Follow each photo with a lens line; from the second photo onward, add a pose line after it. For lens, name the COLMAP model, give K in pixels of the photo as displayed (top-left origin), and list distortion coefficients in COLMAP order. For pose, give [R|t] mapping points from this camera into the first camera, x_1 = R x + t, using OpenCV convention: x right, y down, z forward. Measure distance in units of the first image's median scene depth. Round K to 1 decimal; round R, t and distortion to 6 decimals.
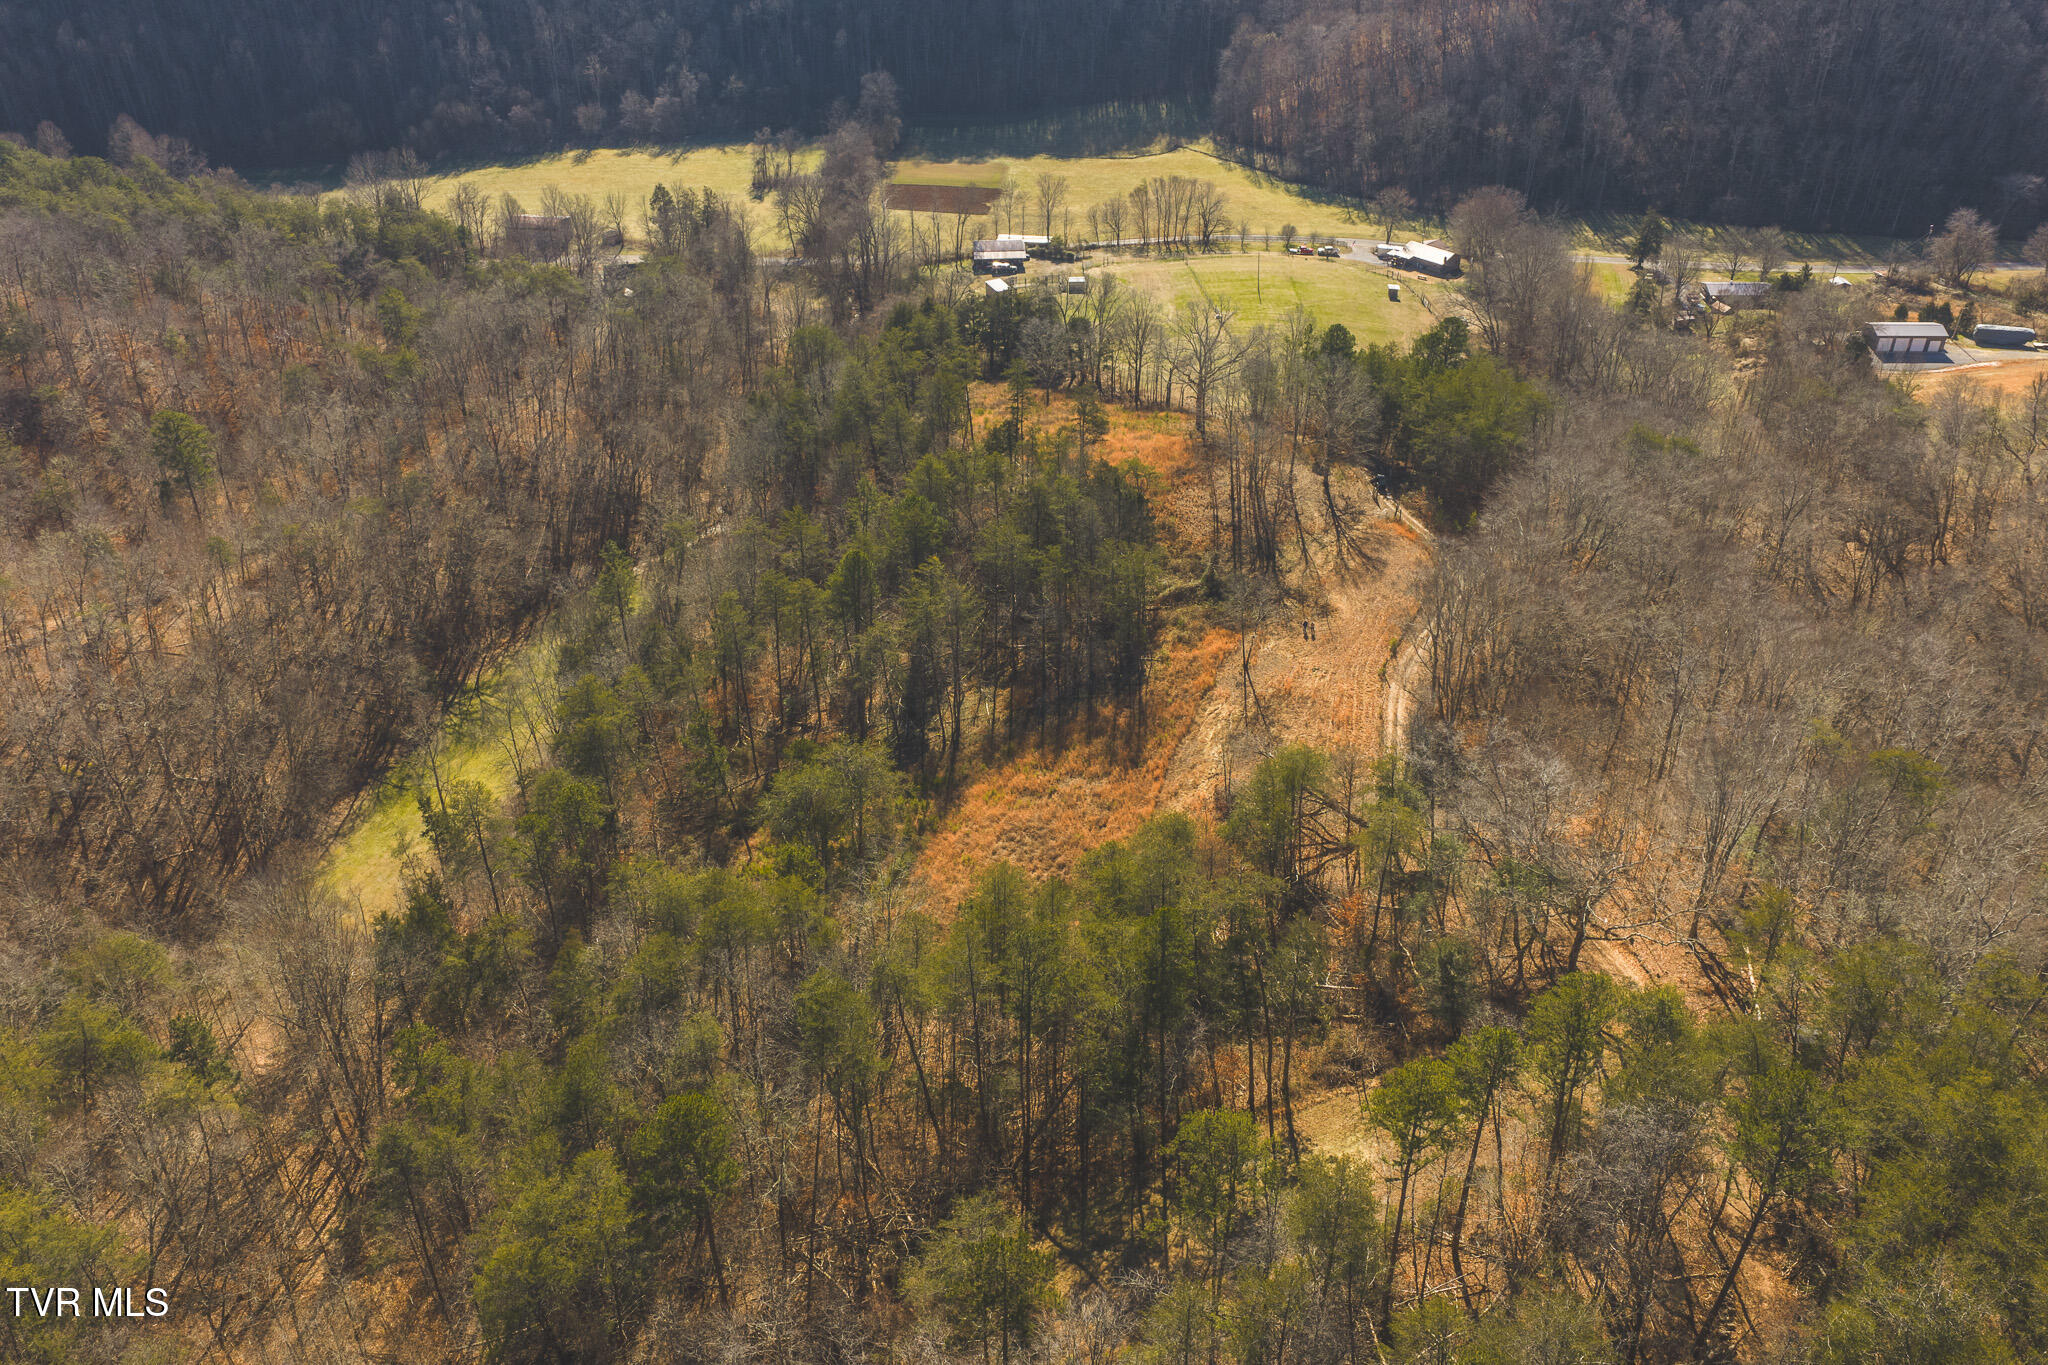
lens RADIAL K [[1682.0, 0, 1023.1], [0, 1682.0, 677.2], [0, 0, 1]] dist [0.003062, 0.014759]
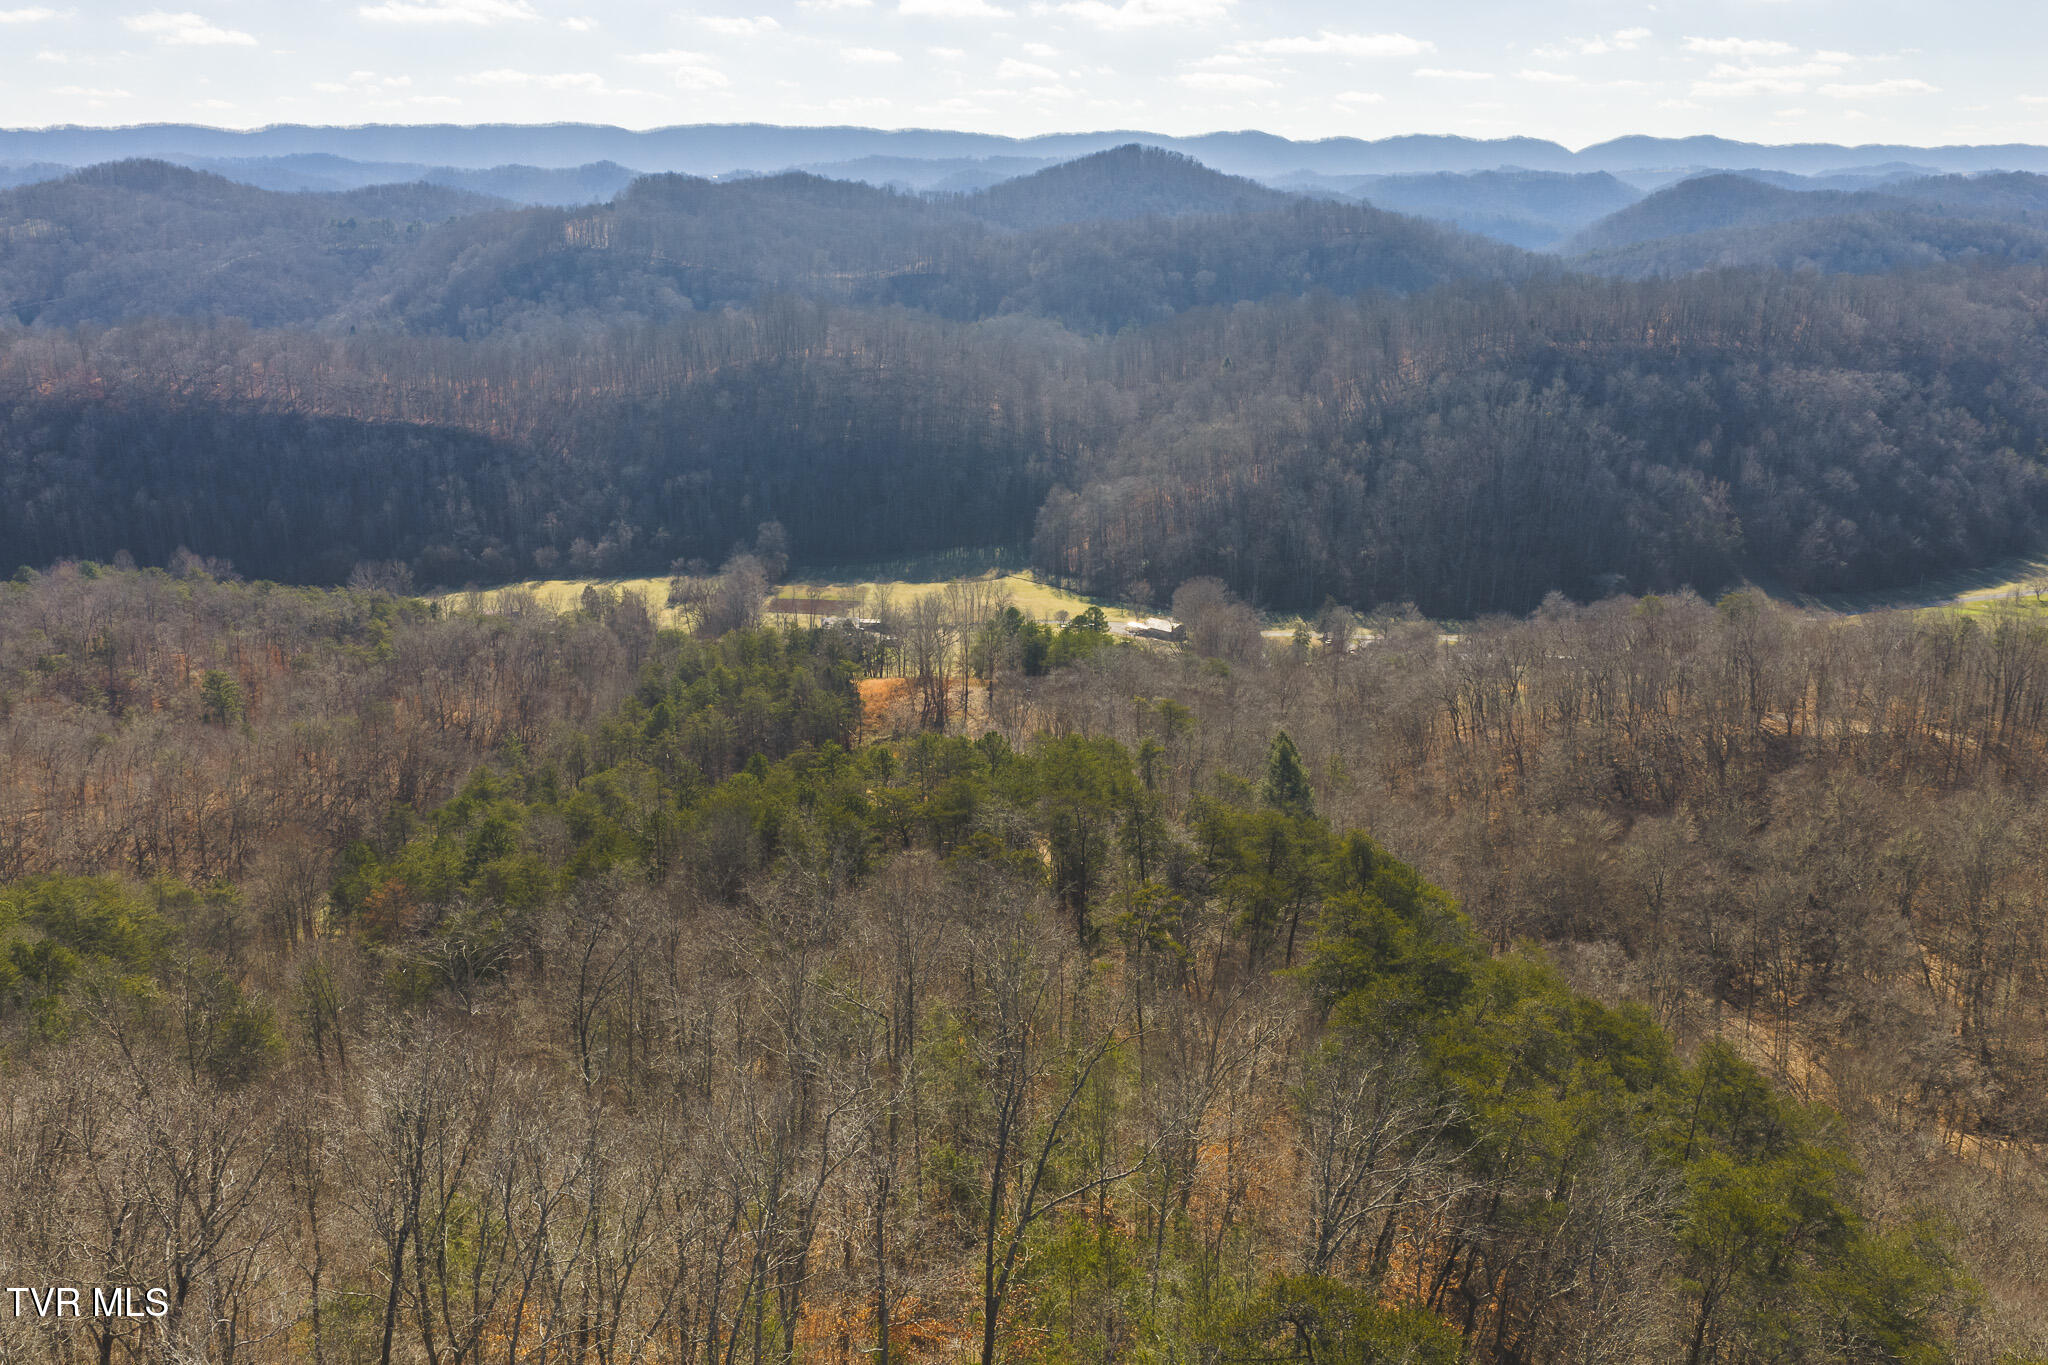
lens RADIAL K [[1682.0, 0, 1023.2], [0, 1682.0, 687.2], [0, 0, 1]] dist [0.003062, 0.014759]
pose [[0.999756, -0.002994, 0.021895, 0.078566], [0.009361, 0.954884, -0.296833, 0.147853], [-0.020018, 0.296965, 0.954678, -0.200074]]
